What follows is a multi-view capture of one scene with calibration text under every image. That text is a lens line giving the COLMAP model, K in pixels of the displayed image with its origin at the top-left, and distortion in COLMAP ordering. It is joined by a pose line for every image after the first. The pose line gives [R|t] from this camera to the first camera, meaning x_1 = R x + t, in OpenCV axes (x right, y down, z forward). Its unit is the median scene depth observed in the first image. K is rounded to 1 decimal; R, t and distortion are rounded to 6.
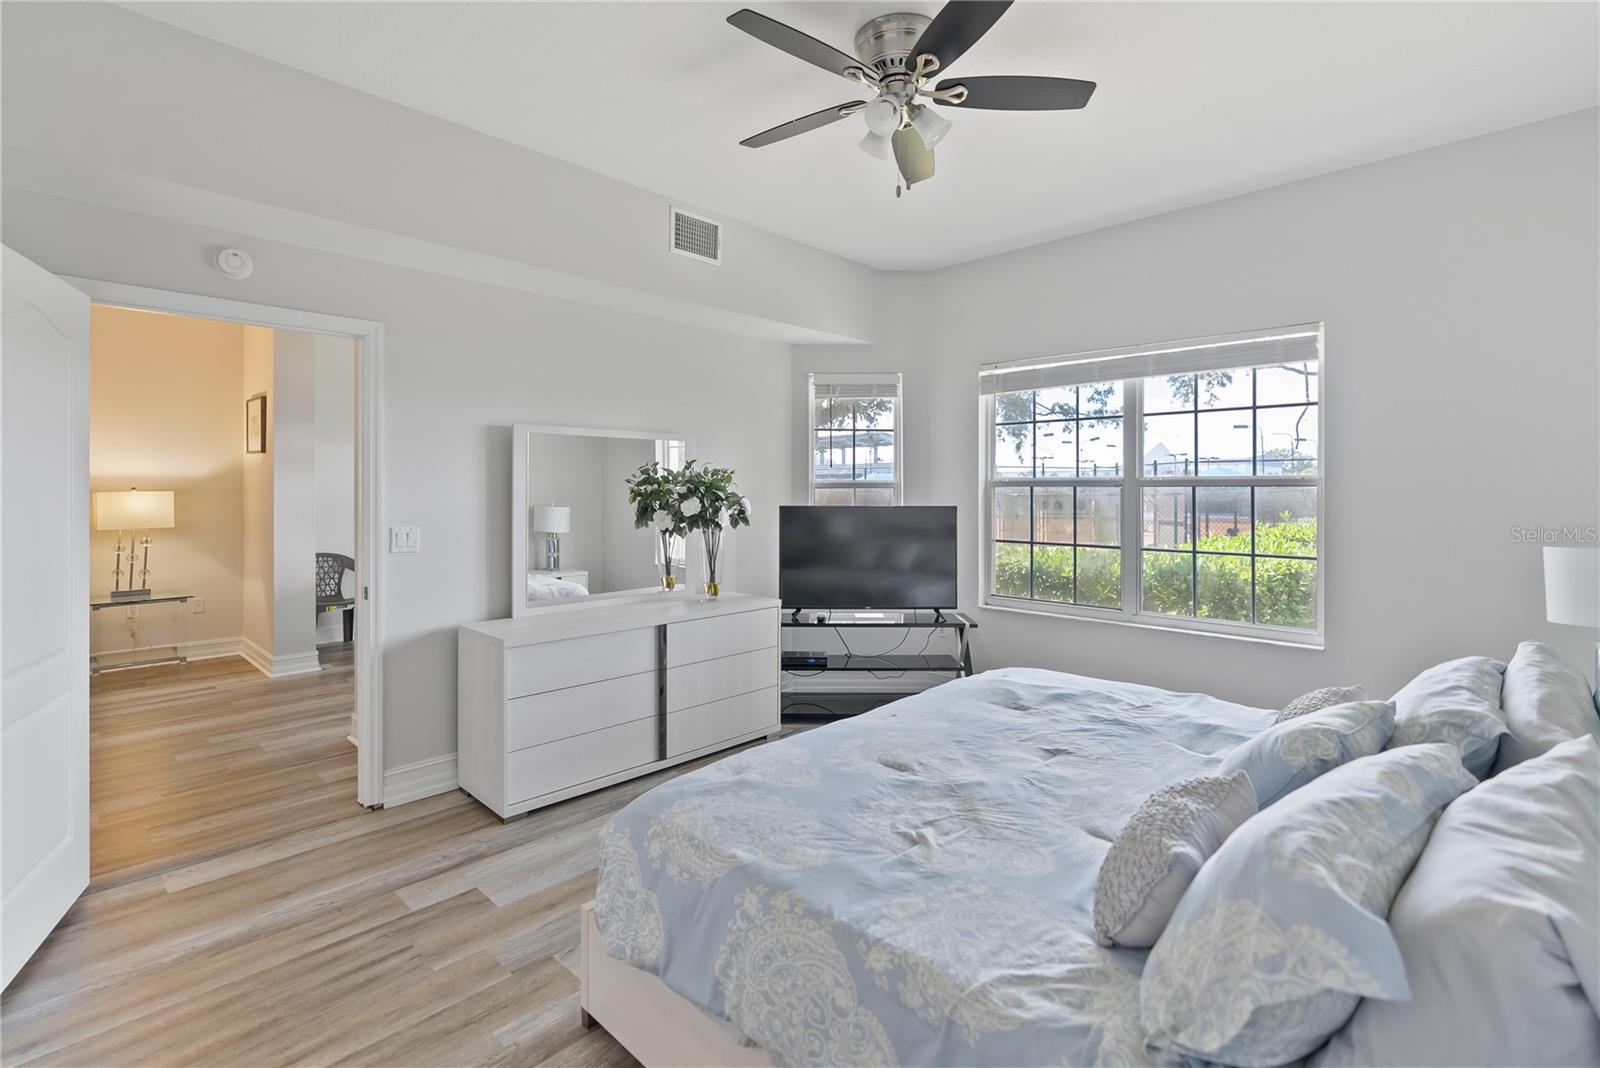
lens RADIAL K [[739.5, 0, 795.9], [0, 739.5, 481.2], [0, 0, 1]] dist [0.001364, 0.000101]
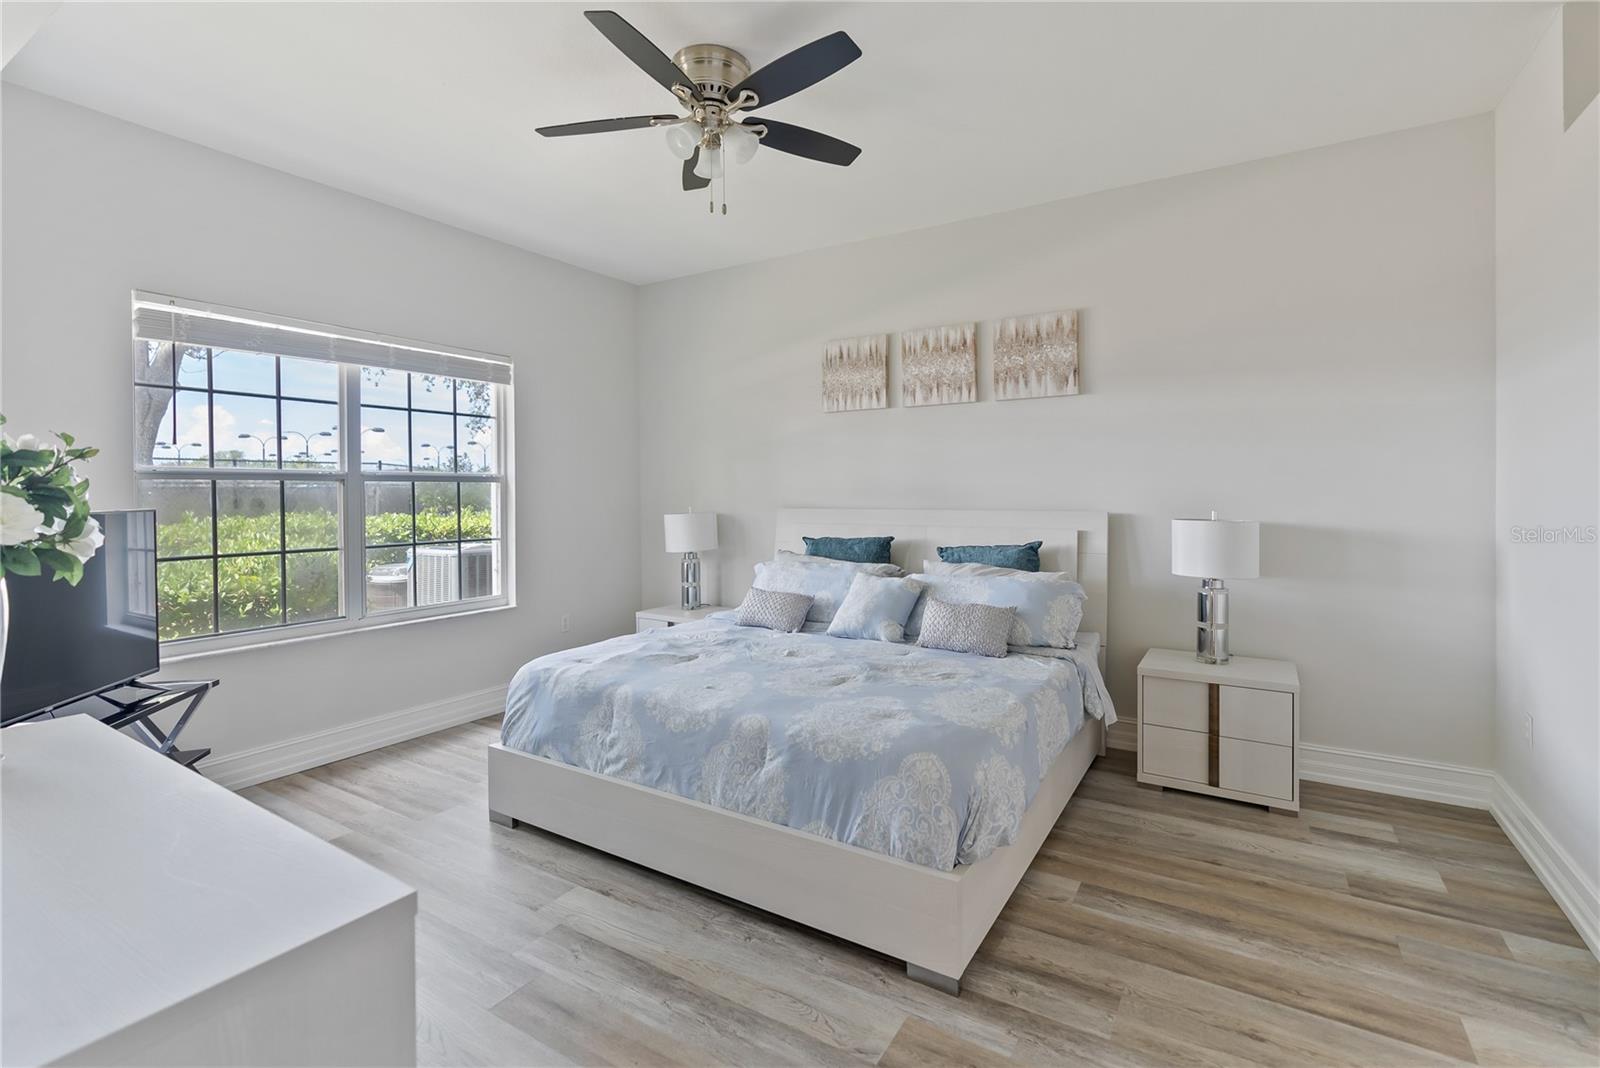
lens RADIAL K [[739.5, 0, 795.9], [0, 739.5, 481.2], [0, 0, 1]] dist [0.001364, 0.000101]
pose [[-0.210022, 0.009019, 0.977655, -0.580149], [-0.005480, 0.999931, -0.010402, 0.014388], [-0.977681, -0.007542, -0.209959, 0.668640]]
